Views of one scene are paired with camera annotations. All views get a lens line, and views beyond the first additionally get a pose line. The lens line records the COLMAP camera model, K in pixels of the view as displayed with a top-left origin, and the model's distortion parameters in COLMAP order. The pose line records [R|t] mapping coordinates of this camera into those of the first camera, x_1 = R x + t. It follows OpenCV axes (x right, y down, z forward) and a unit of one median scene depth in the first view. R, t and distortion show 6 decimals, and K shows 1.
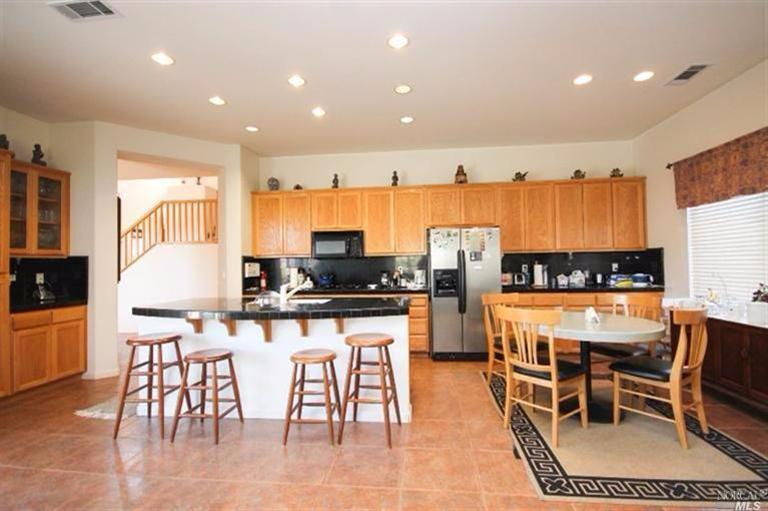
lens RADIAL K [[359.4, 0, 384.3], [0, 359.4, 257.4], [0, 0, 1]] dist [-0.002629, -0.003463]
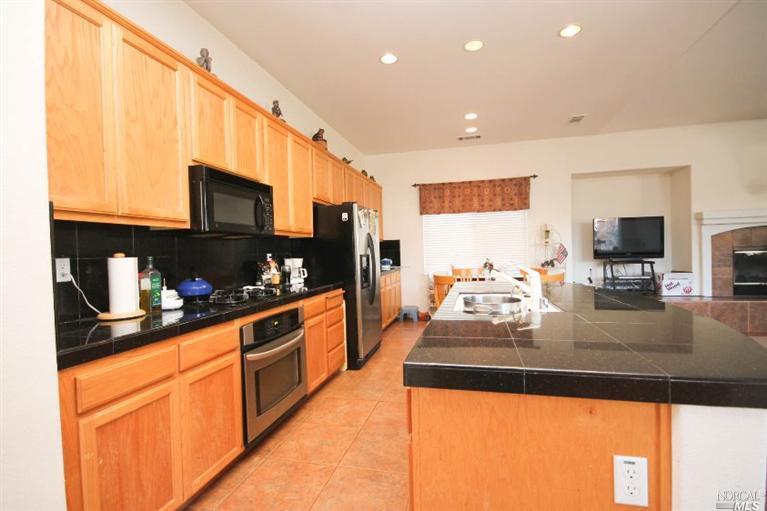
lens RADIAL K [[358.9, 0, 385.6], [0, 358.9, 257.3], [0, 0, 1]] dist [-0.002629, -0.003463]
pose [[0.113605, -0.006429, 0.993505, -0.722228], [0.006607, 0.999962, 0.005715, 0.036373], [-0.993504, 0.005914, 0.113643, 0.967305]]
